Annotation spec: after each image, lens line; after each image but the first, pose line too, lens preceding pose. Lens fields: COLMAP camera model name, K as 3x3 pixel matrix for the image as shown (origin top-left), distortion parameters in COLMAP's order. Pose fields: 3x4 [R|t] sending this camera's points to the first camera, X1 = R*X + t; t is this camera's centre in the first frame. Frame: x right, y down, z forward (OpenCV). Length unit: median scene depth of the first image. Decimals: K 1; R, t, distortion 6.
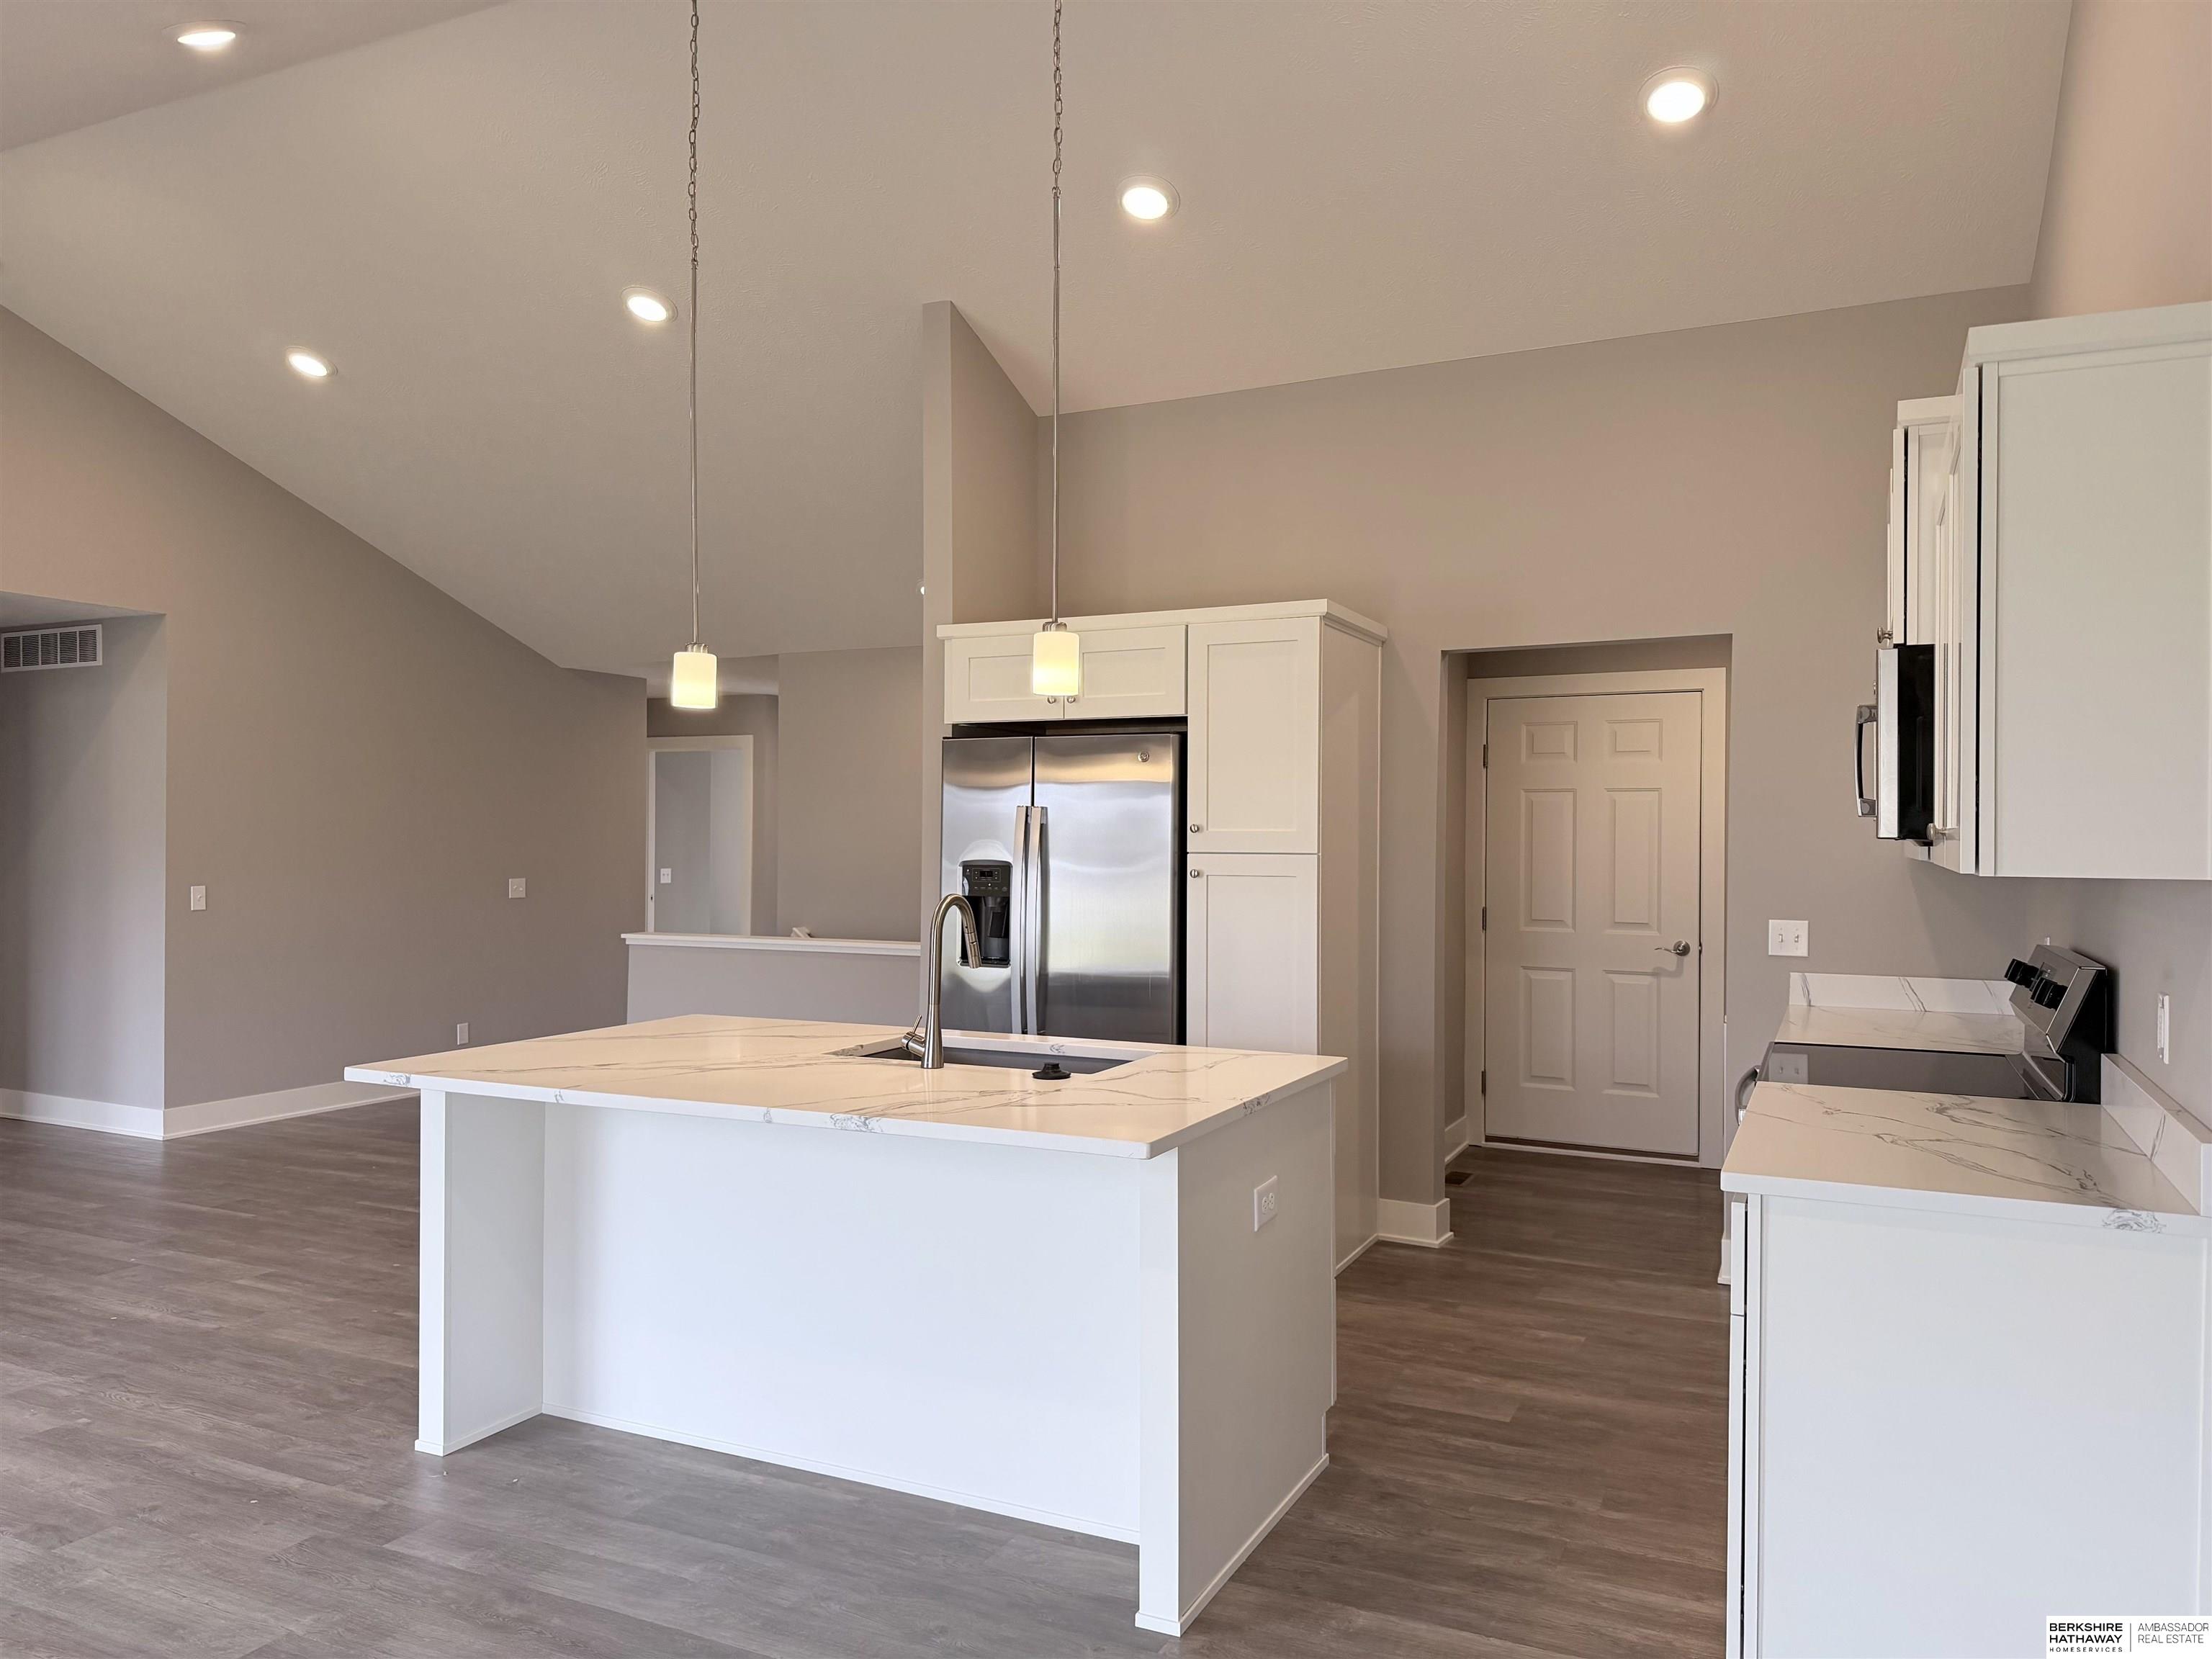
lens RADIAL K [[1544.2, 0, 1109.3], [0, 1544.2, 823.3], [0, 0, 1]] dist [0.065412, -0.076854]
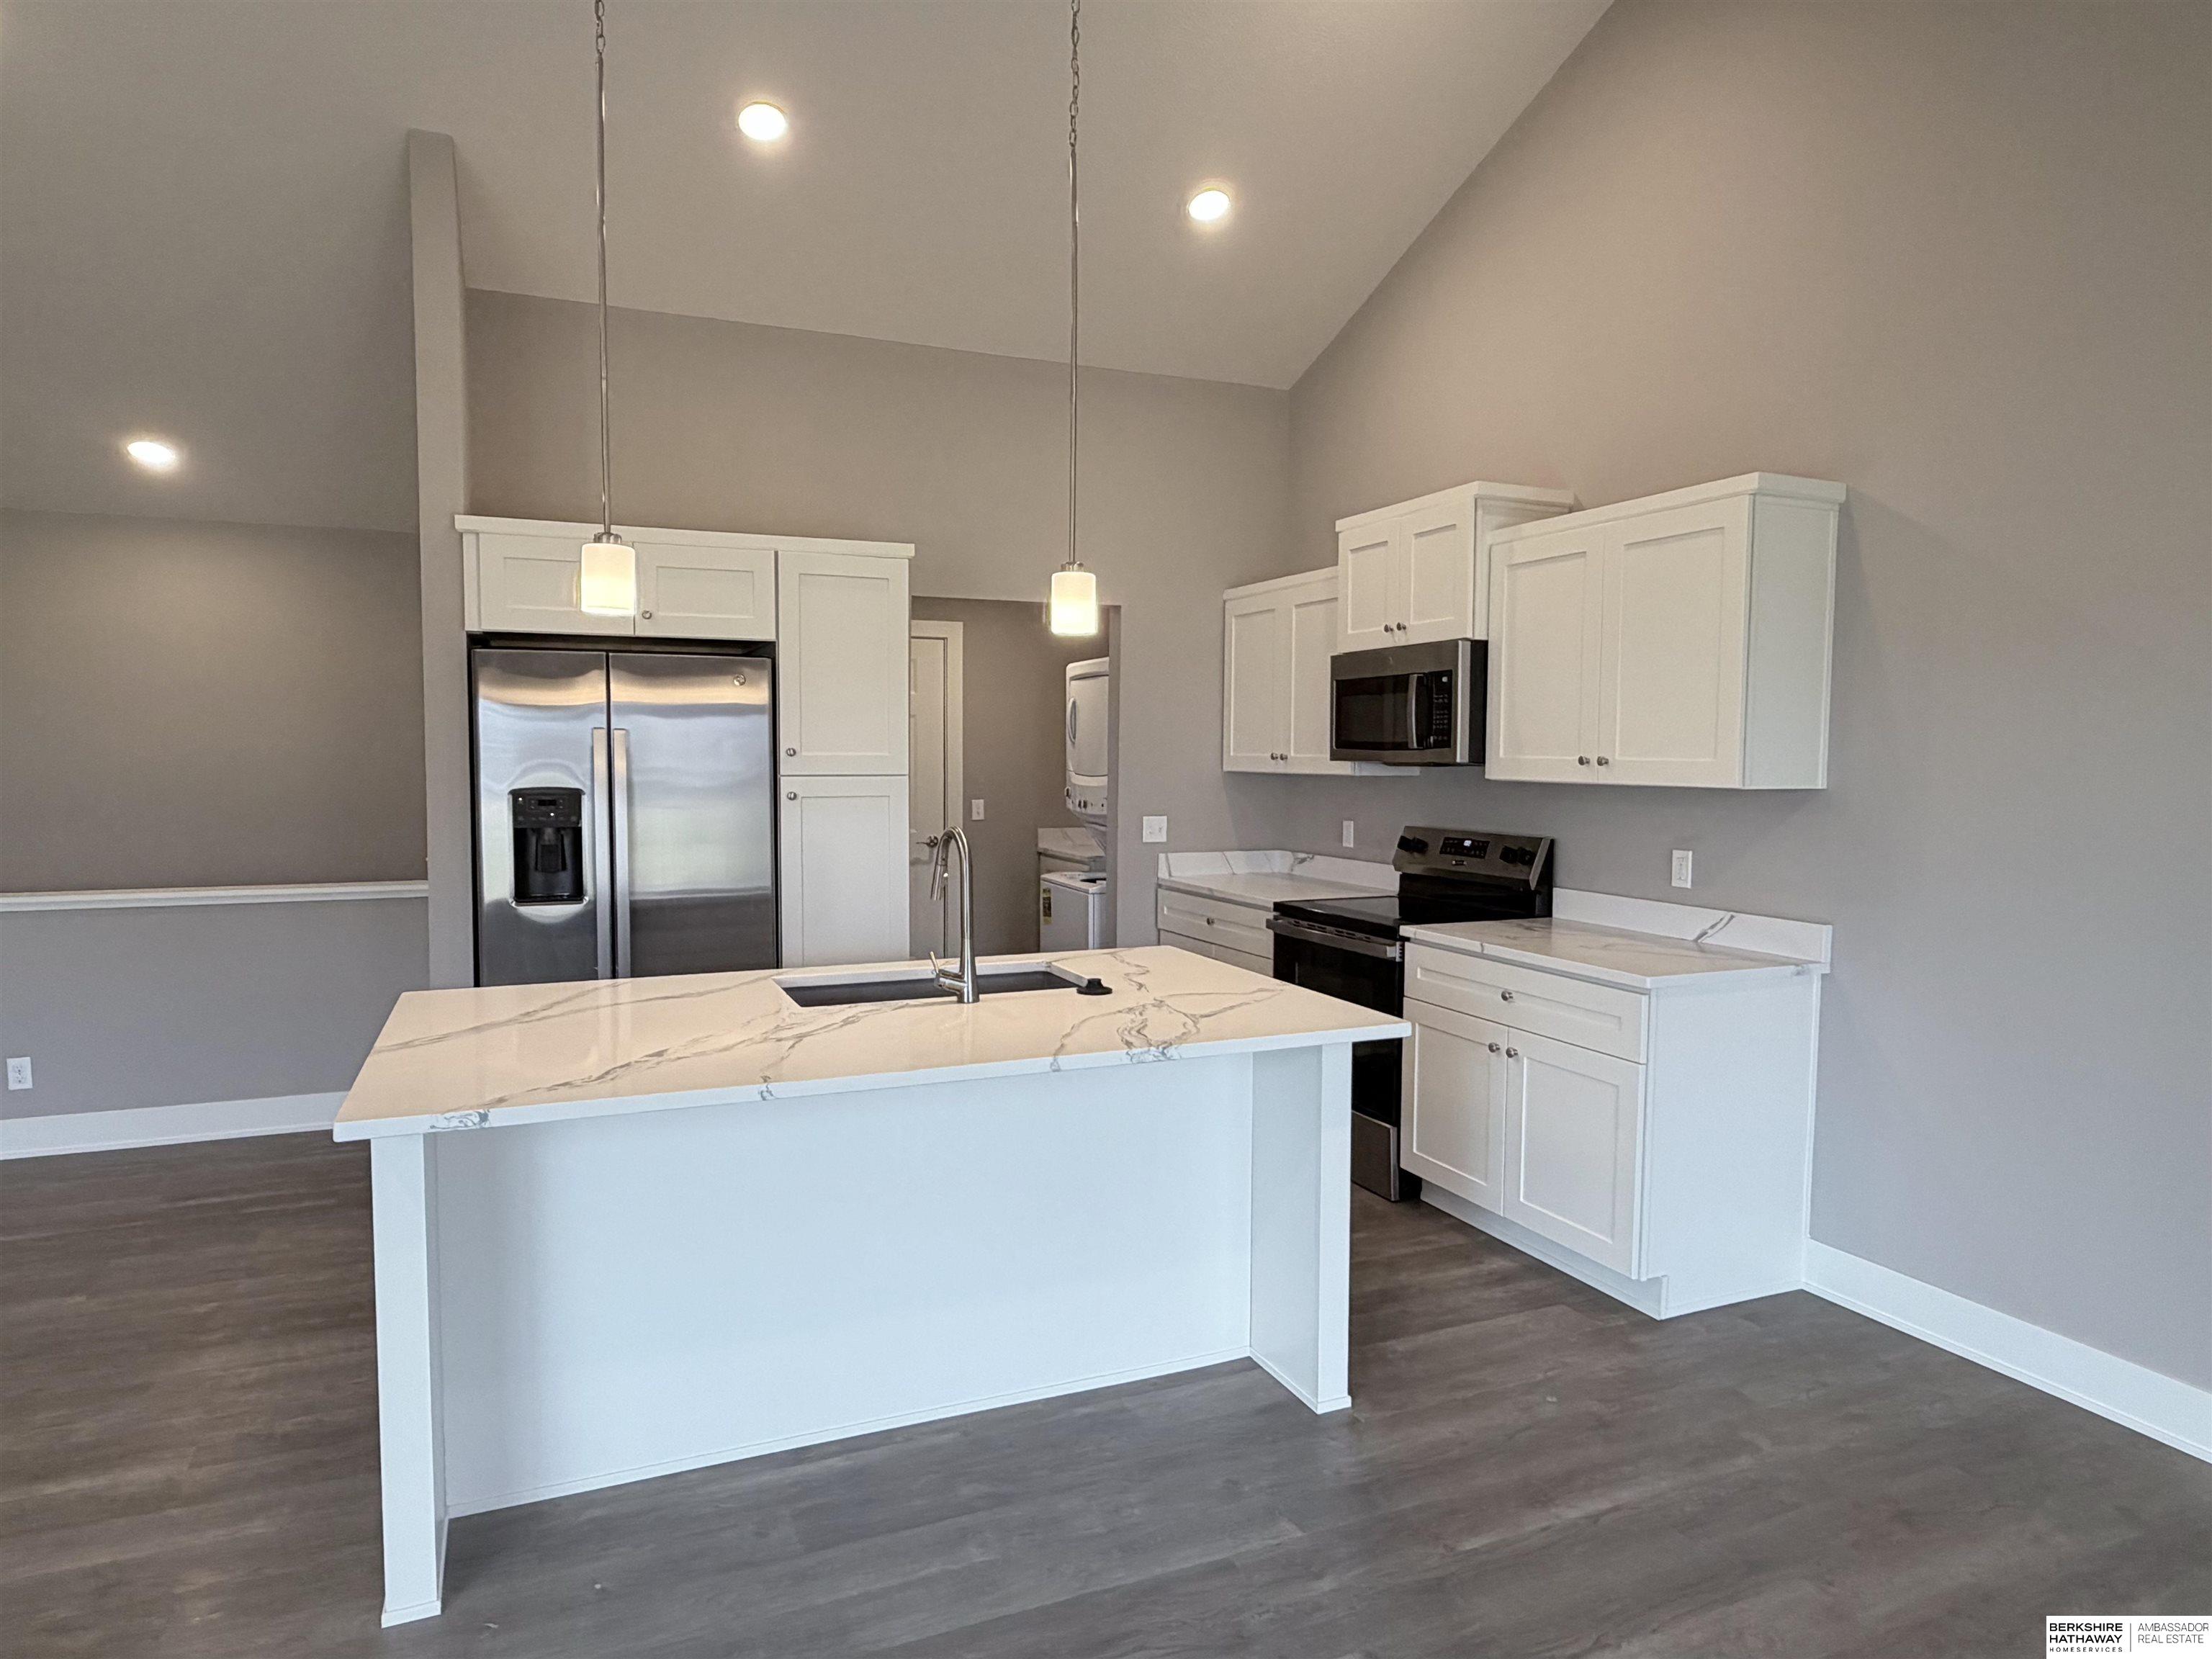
lens RADIAL K [[1319.6, 0, 1088.7], [0, 1319.6, 820.9], [0, 0, 1]] dist [0.001748, 0.001073]
pose [[0.659313, -0.043315, 0.750620, -0.693033], [-0.007952, 0.997882, 0.064568, -0.013539], [-0.751826, -0.048540, 0.657572, 0.384360]]
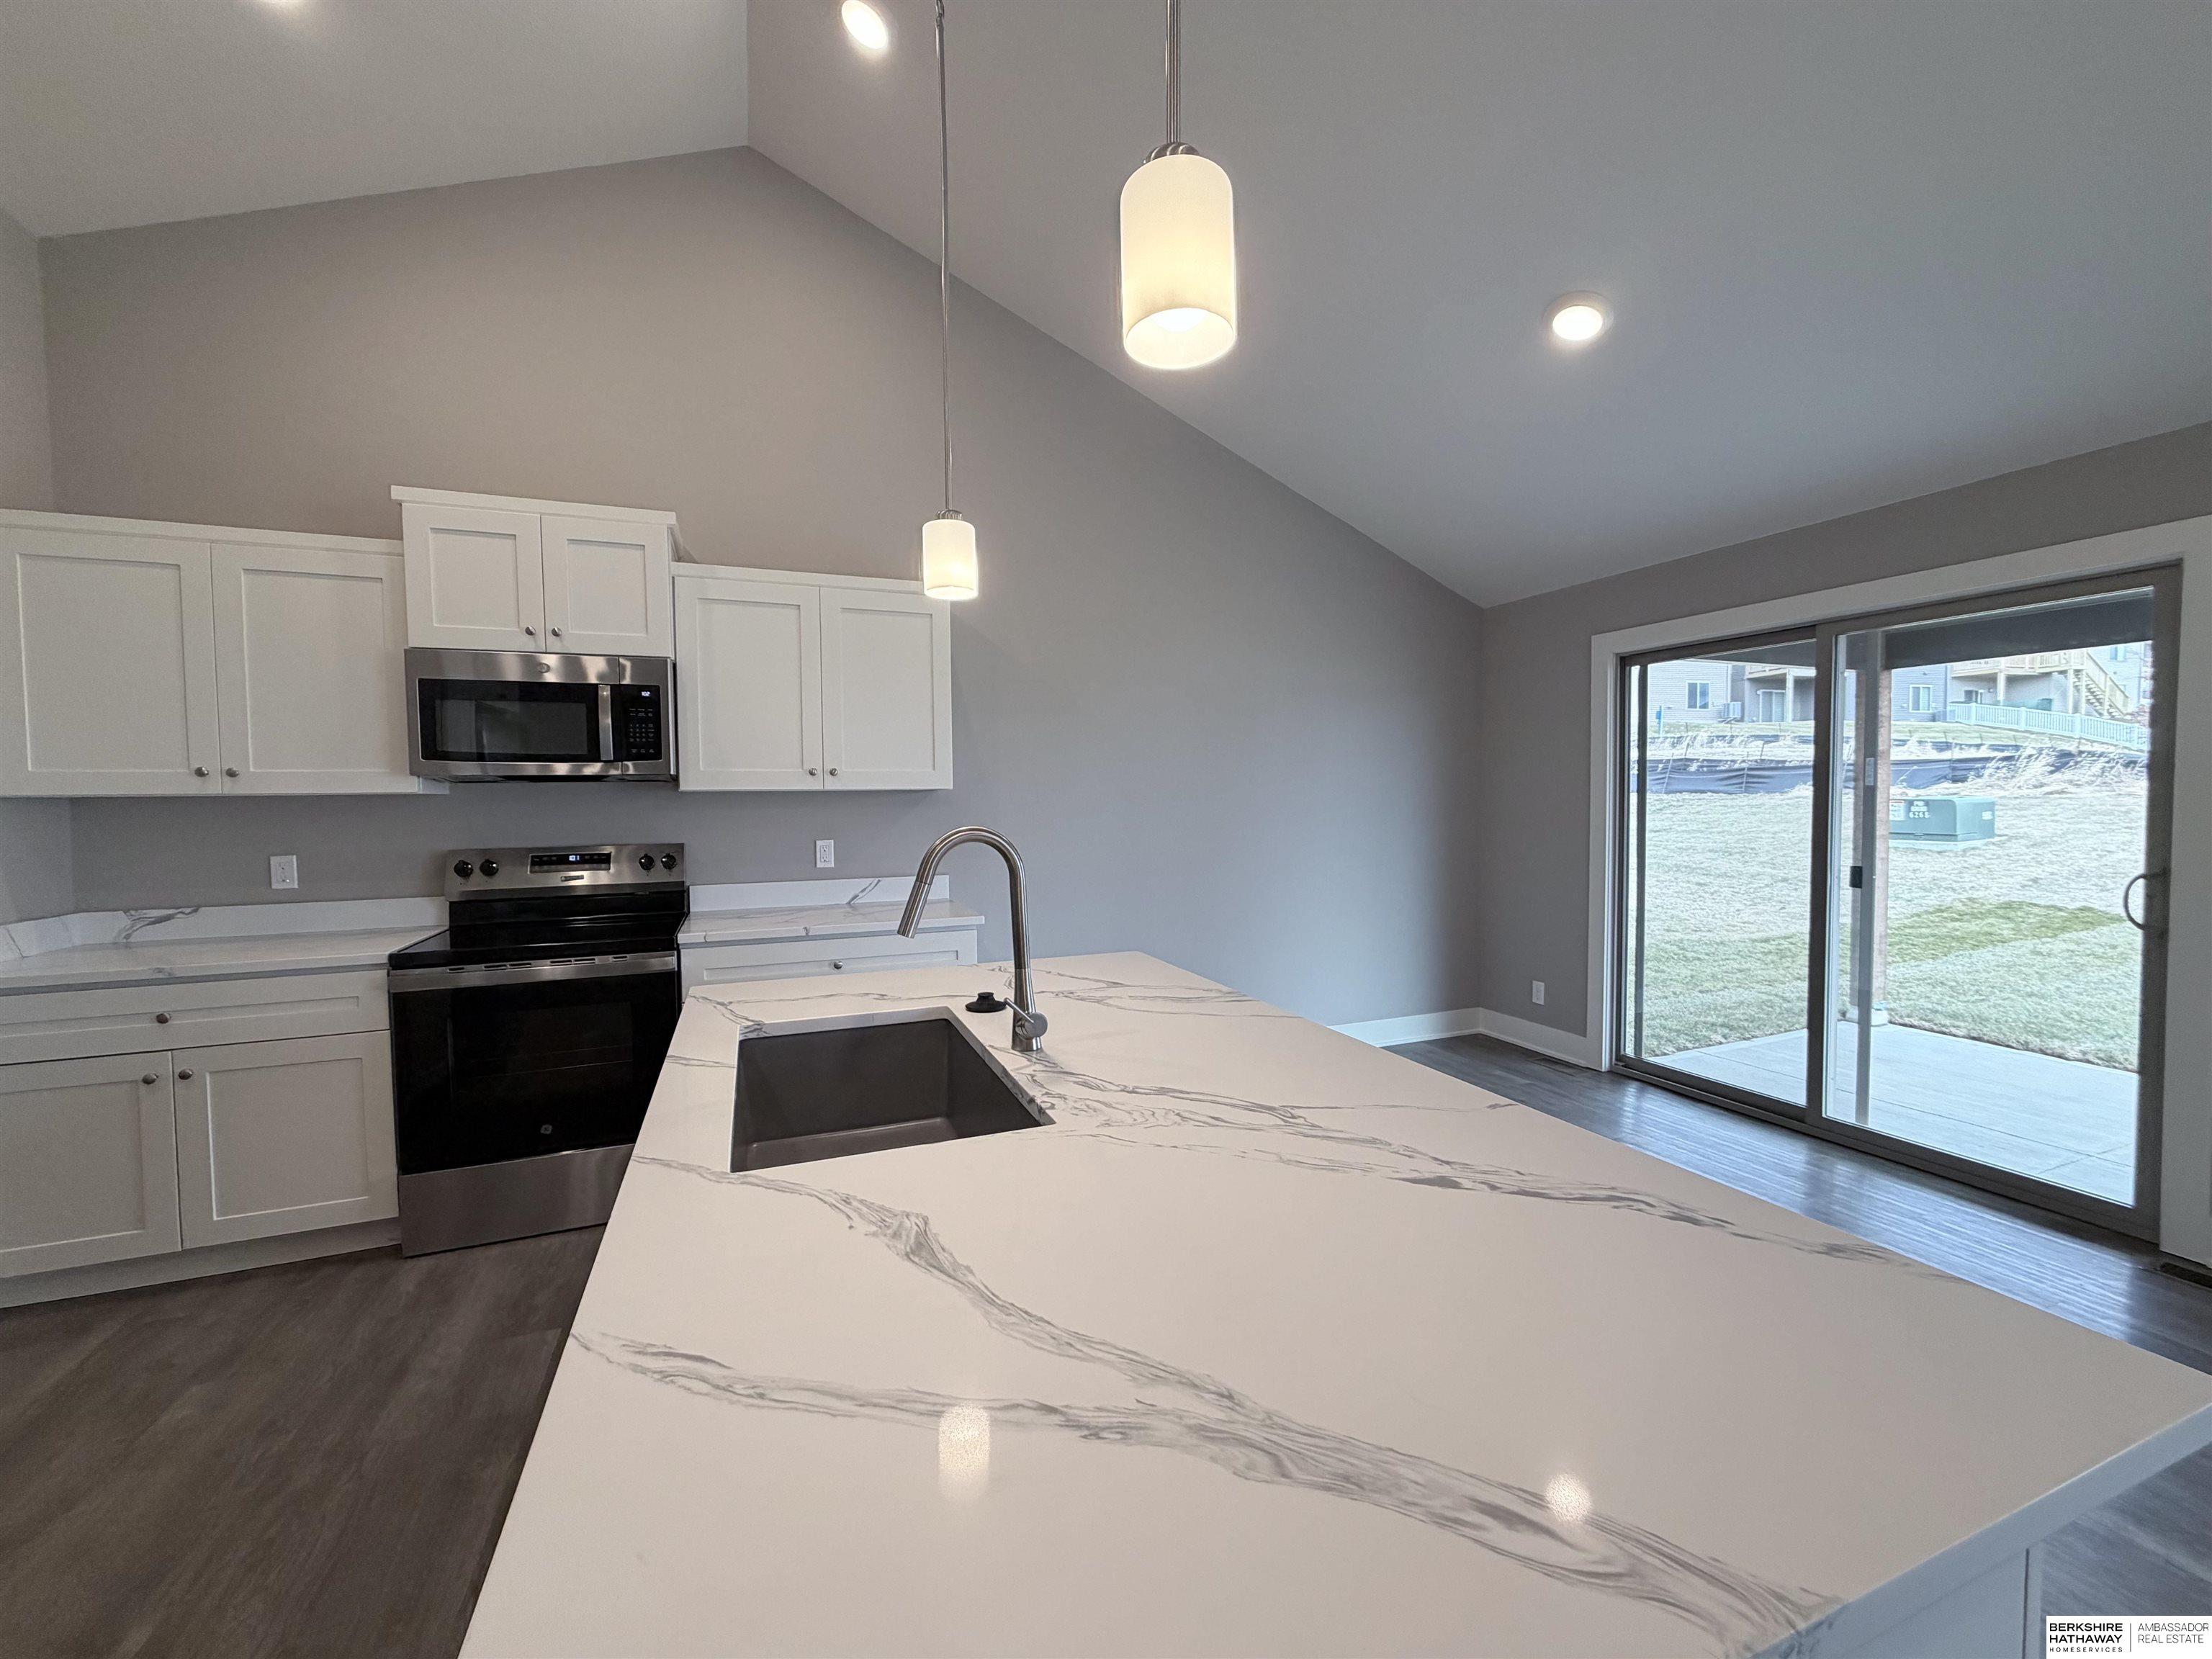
lens RADIAL K [[875.0, 0, 1102.0], [0, 875.0, 825.6], [0, 0, 1]] dist [0.002535, -0.002402]
pose [[-0.737601, -0.019819, 0.674946, -0.433600], [0.000894, 0.999540, 0.030327, 0.033229], [-0.675236, 0.022972, -0.737243, 1.284113]]
